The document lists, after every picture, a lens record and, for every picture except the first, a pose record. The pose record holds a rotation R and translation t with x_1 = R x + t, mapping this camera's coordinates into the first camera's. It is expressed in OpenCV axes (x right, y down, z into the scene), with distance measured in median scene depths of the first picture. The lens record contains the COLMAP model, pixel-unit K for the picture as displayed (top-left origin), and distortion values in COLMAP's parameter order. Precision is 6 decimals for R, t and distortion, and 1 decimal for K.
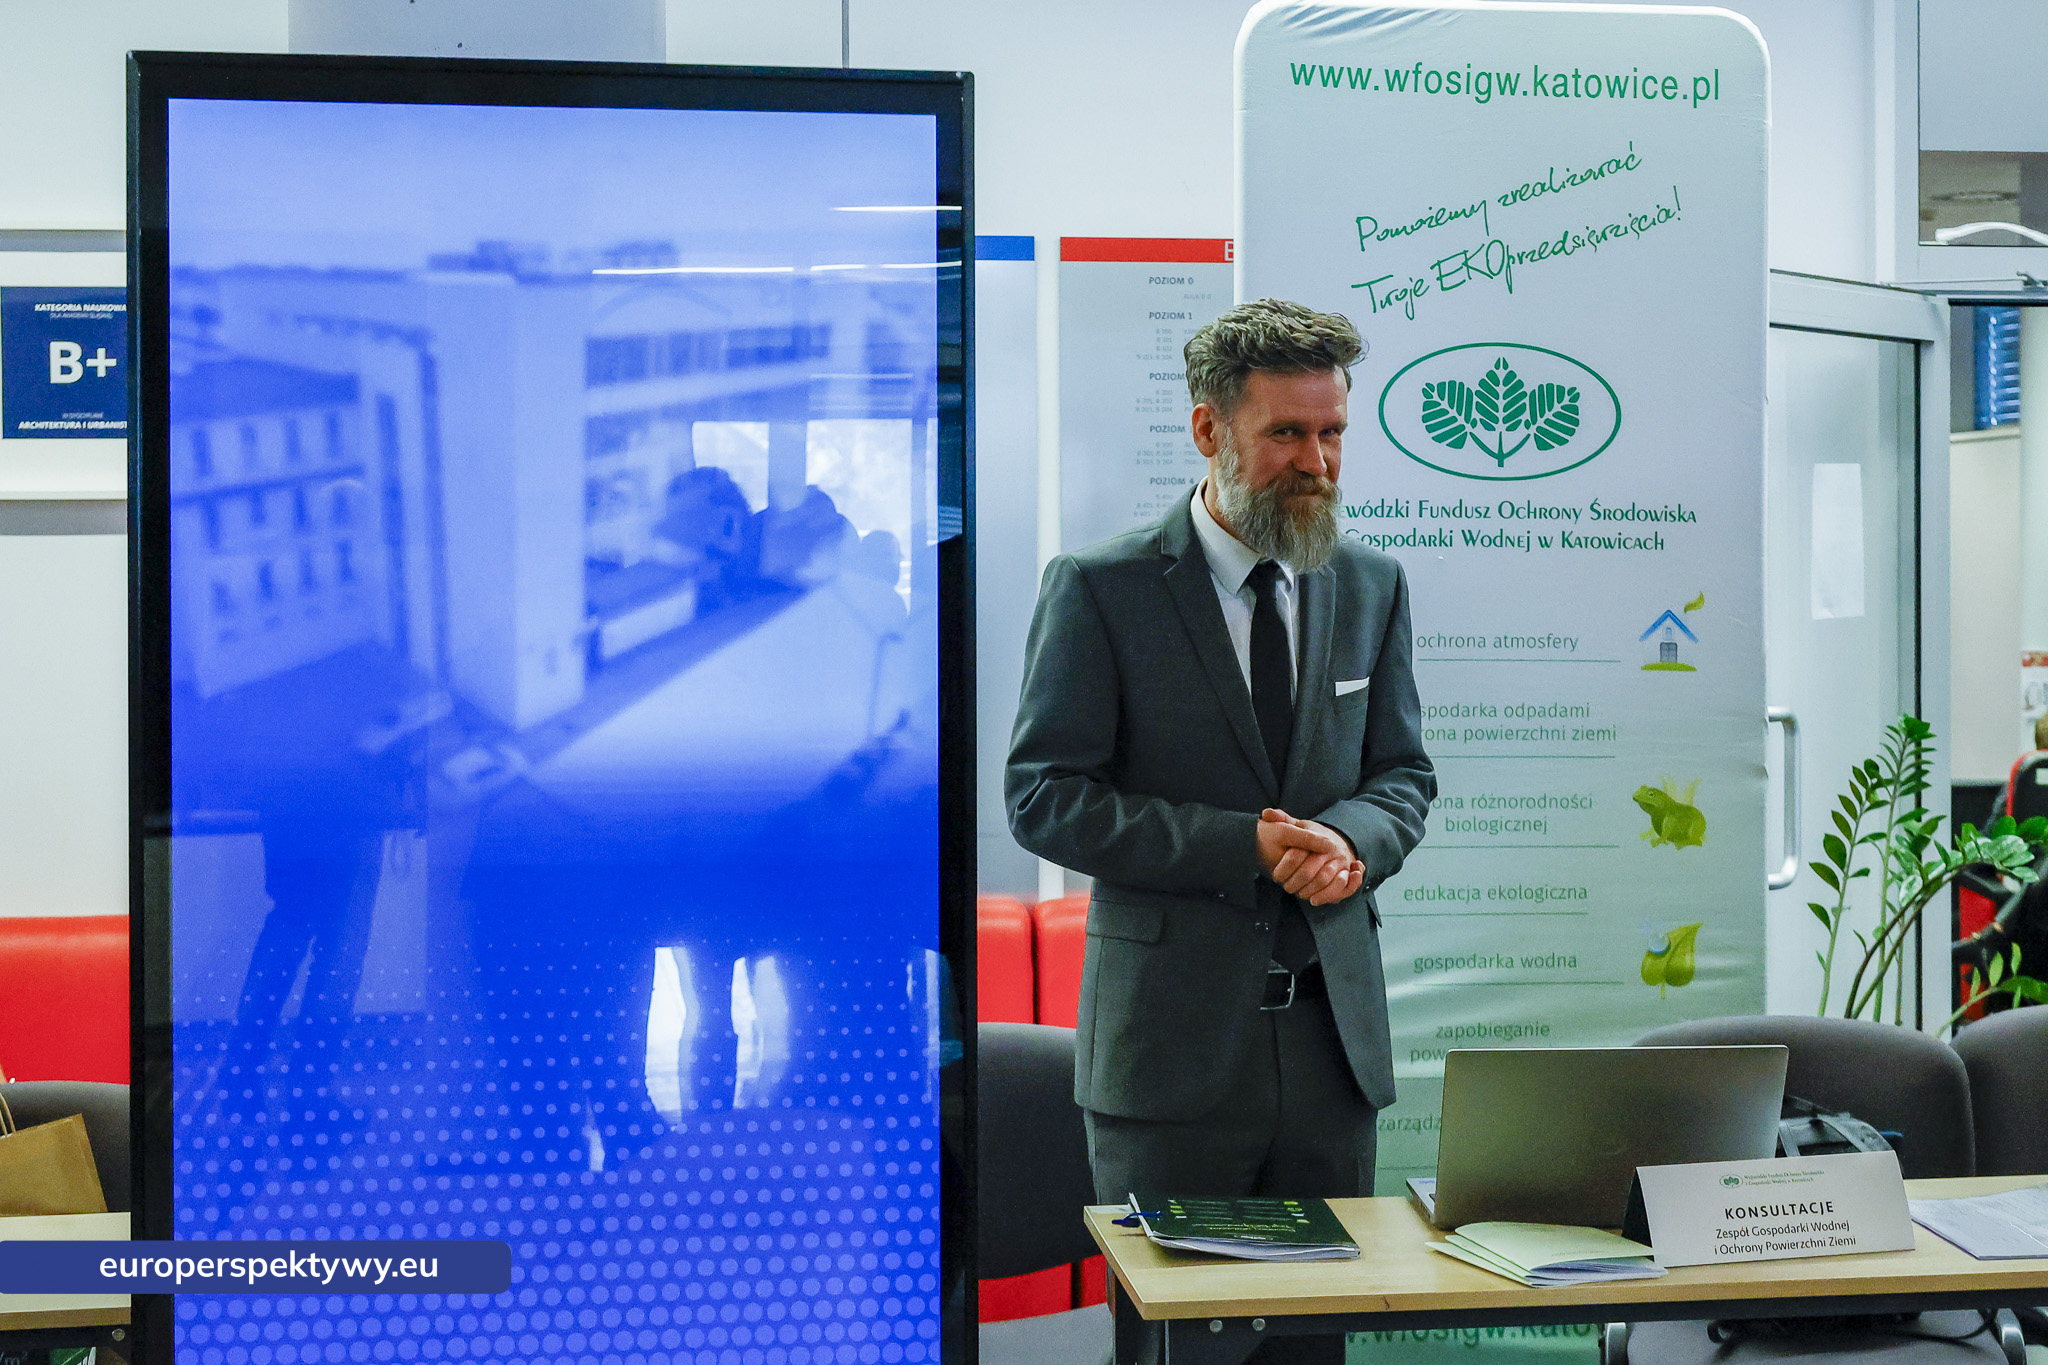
lens RADIAL K [[3028.7, 0, 1024.0], [0, 3028.7, 682.5], [0, 0, 1]] dist [0.020204, -0.073038]
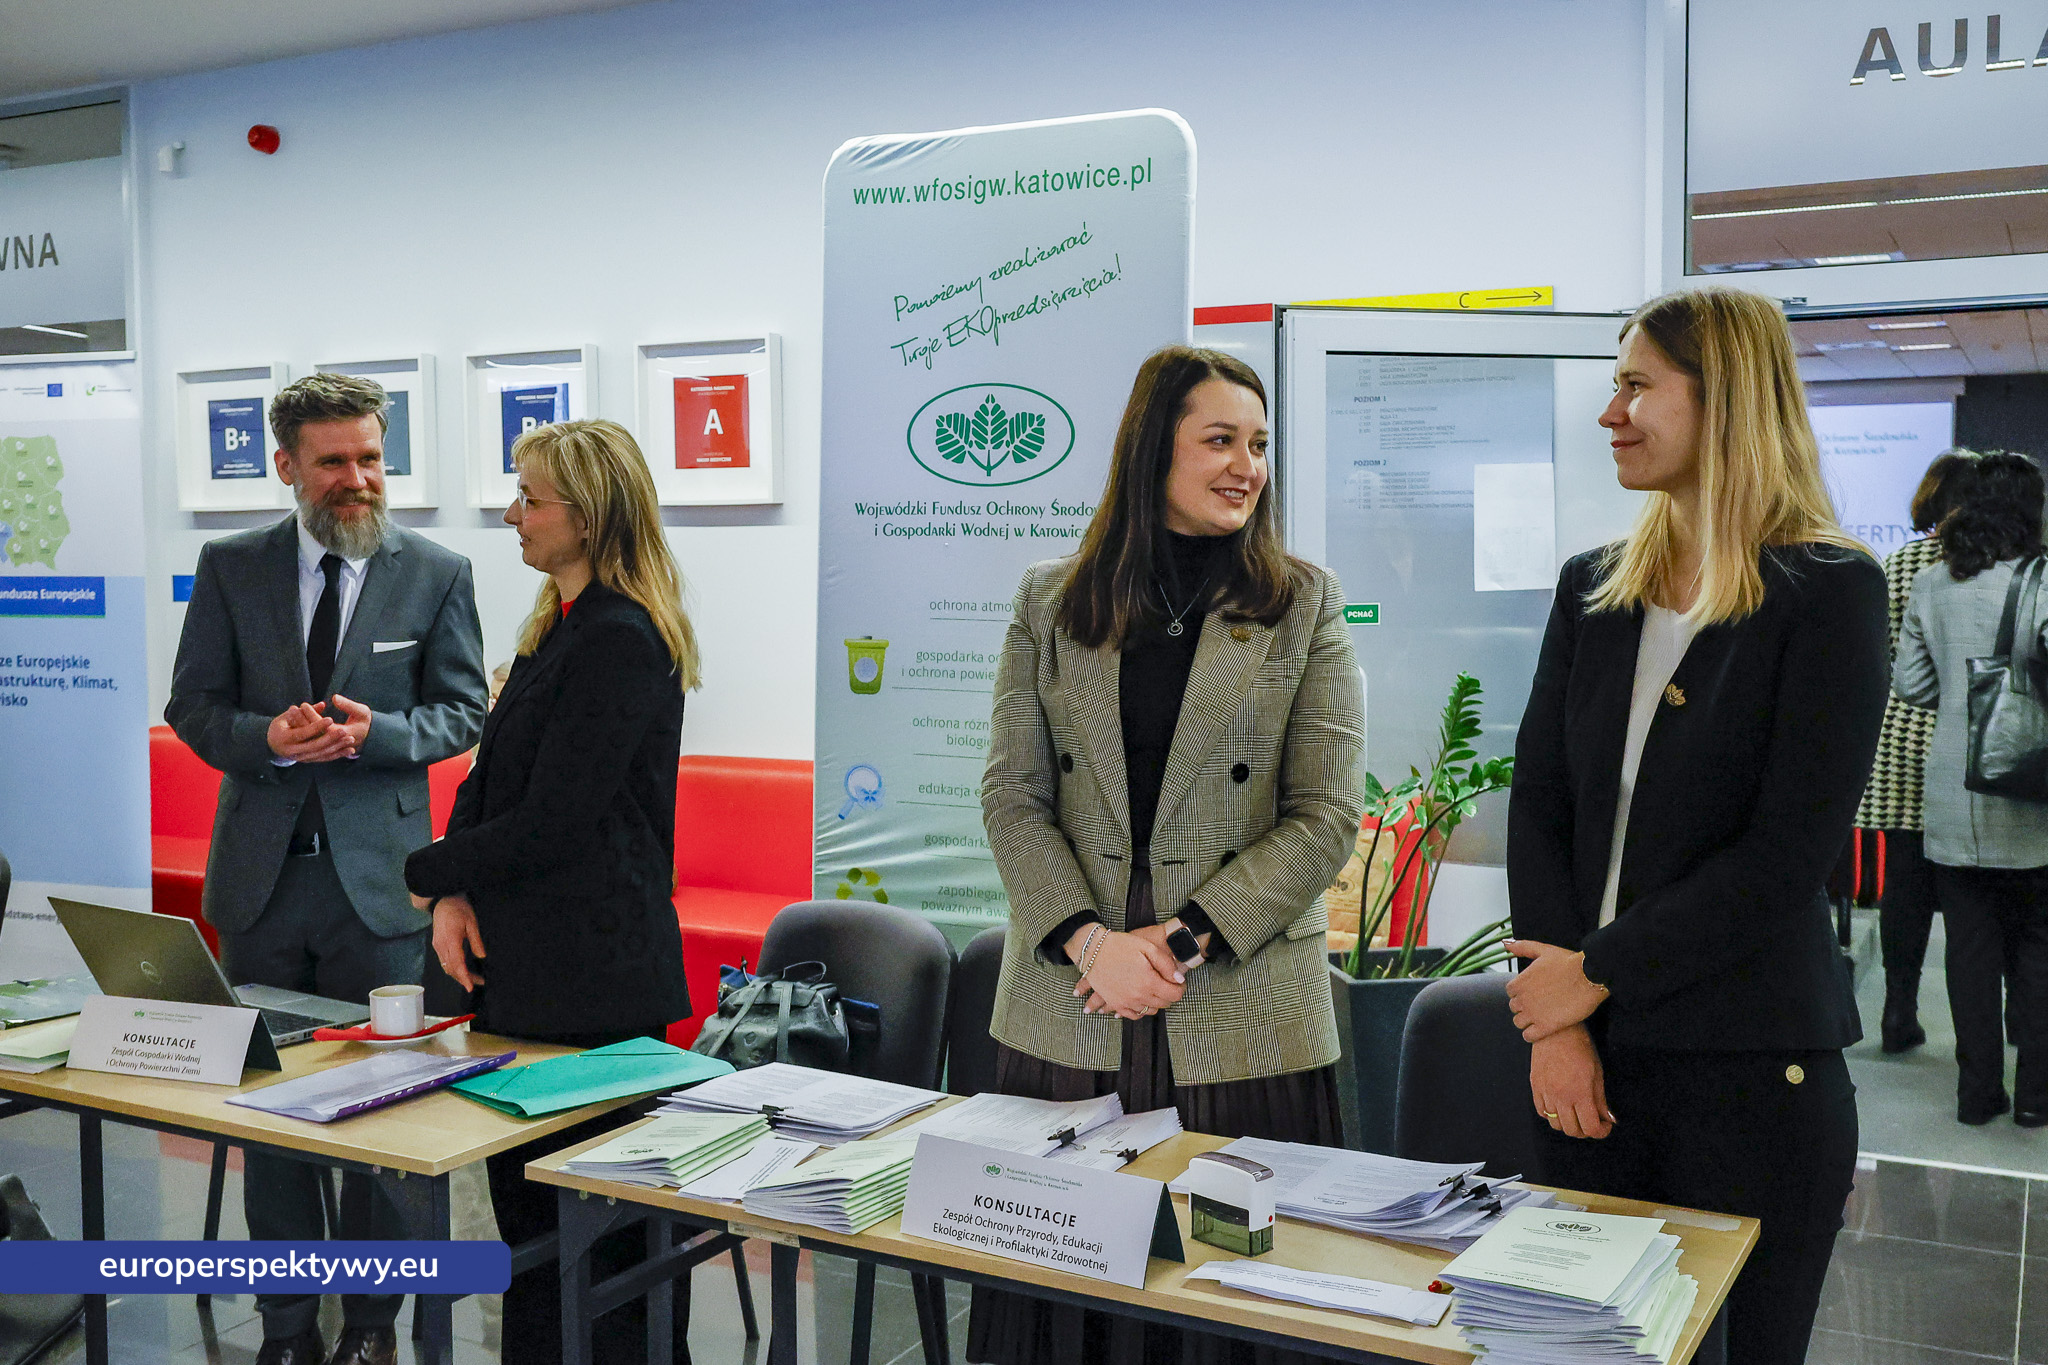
lens RADIAL K [[1823.4, 0, 1024.0], [0, 1823.4, 682.5], [0, 0, 1]] dist [-0.002994, 0.001148]
pose [[0.834604, 0.042960, -0.549172, 0.618621], [-0.019573, 0.998637, 0.048375, -0.019287], [0.550502, -0.029625, 0.834308, 0.332520]]
